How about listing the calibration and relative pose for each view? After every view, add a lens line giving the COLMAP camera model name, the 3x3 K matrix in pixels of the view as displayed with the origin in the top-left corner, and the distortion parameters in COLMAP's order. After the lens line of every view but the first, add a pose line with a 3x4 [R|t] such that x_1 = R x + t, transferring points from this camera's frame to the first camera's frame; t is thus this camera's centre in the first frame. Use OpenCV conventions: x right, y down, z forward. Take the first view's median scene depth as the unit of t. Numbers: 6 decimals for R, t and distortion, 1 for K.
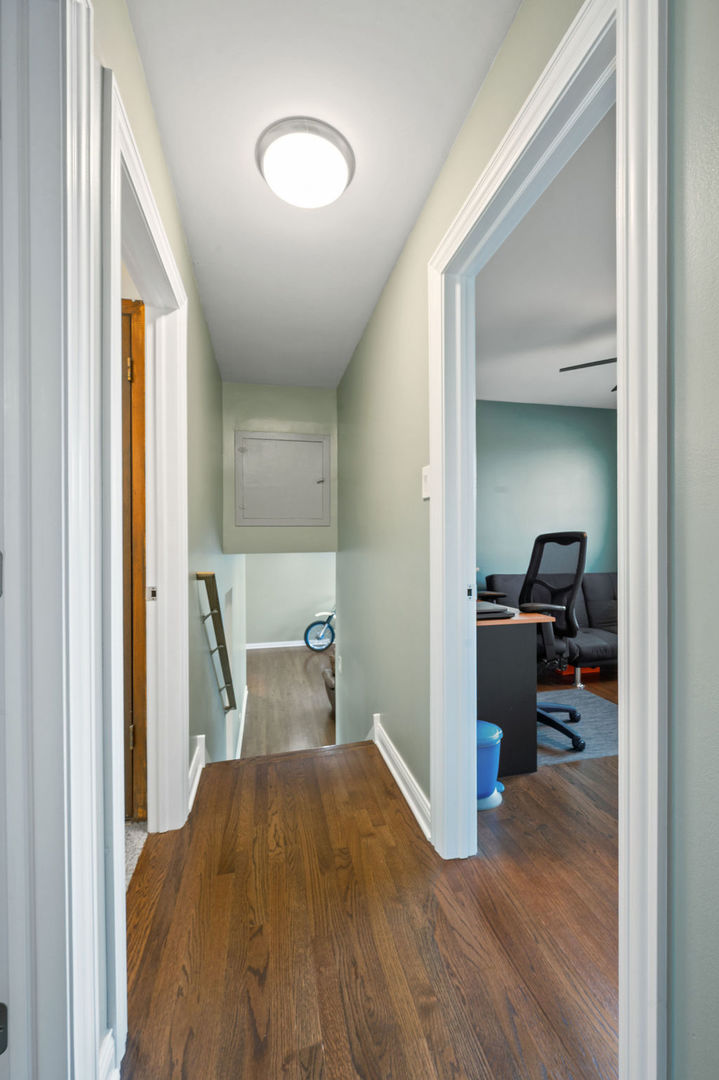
lens RADIAL K [[427.4, 0, 362.7], [0, 427.4, 541.3], [0, 0, 1]] dist [0.000335, 0.000018]
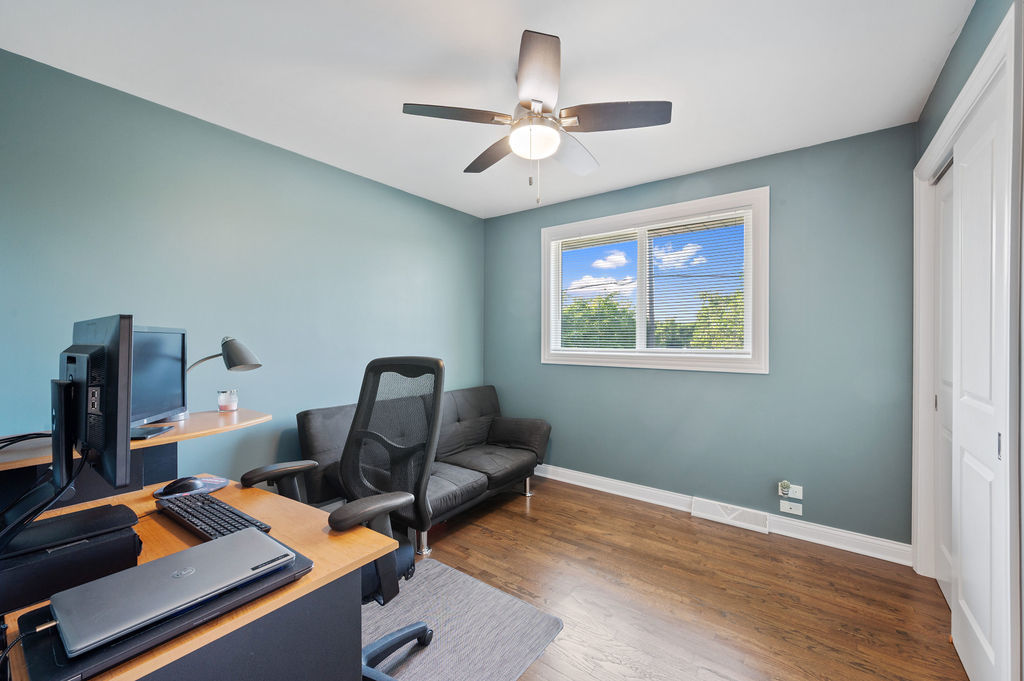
lens RADIAL K [[406.8, 0, 515.6], [0, 406.8, 339.5], [0, 0, 1]] dist [-0.001559, 0.000176]
pose [[0.754264, 0.002330, 0.656567, 0.162926], [0.000321, 0.999992, -0.003917, -0.038903], [-0.656571, 0.003166, 0.754258, 0.372726]]
